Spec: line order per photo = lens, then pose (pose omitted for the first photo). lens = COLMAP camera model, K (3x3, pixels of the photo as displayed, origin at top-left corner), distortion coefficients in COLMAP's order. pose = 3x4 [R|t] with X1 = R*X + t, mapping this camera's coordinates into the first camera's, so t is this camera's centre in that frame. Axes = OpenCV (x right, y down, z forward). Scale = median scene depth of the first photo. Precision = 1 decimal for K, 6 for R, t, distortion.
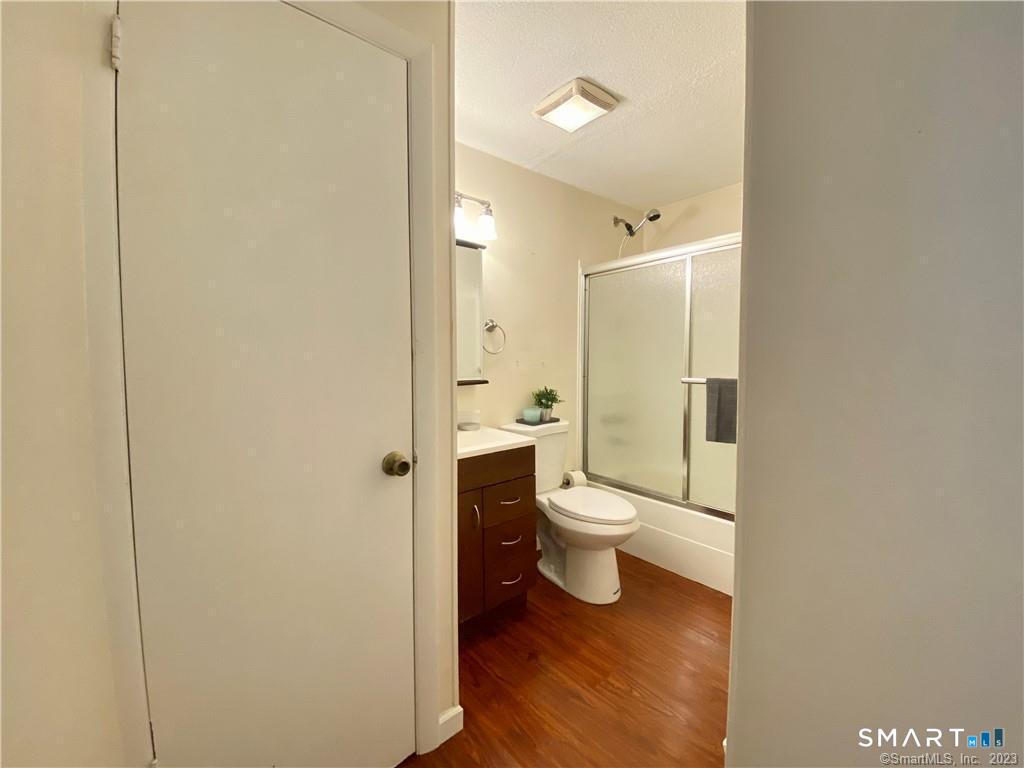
lens RADIAL K [[416.3, 0, 511.1], [0, 416.3, 379.9], [0, 0, 1]] dist [0.061463, -0.000098]
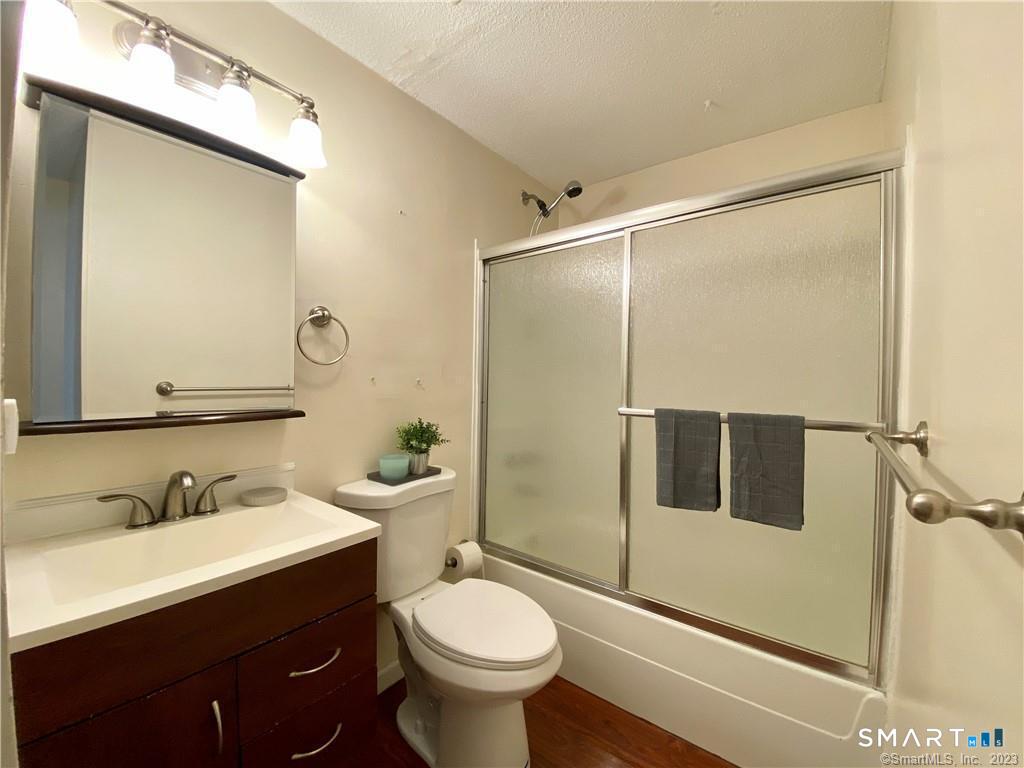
lens RADIAL K [[416.3, 0, 511.1], [0, 416.3, 379.9], [0, 0, 1]] dist [0.061463, -0.000098]
pose [[0.976572, 0.018350, 0.214407, 0.082511], [-0.007422, 0.998637, -0.051661, -0.011990], [-0.215063, 0.048859, 0.975377, 0.344696]]
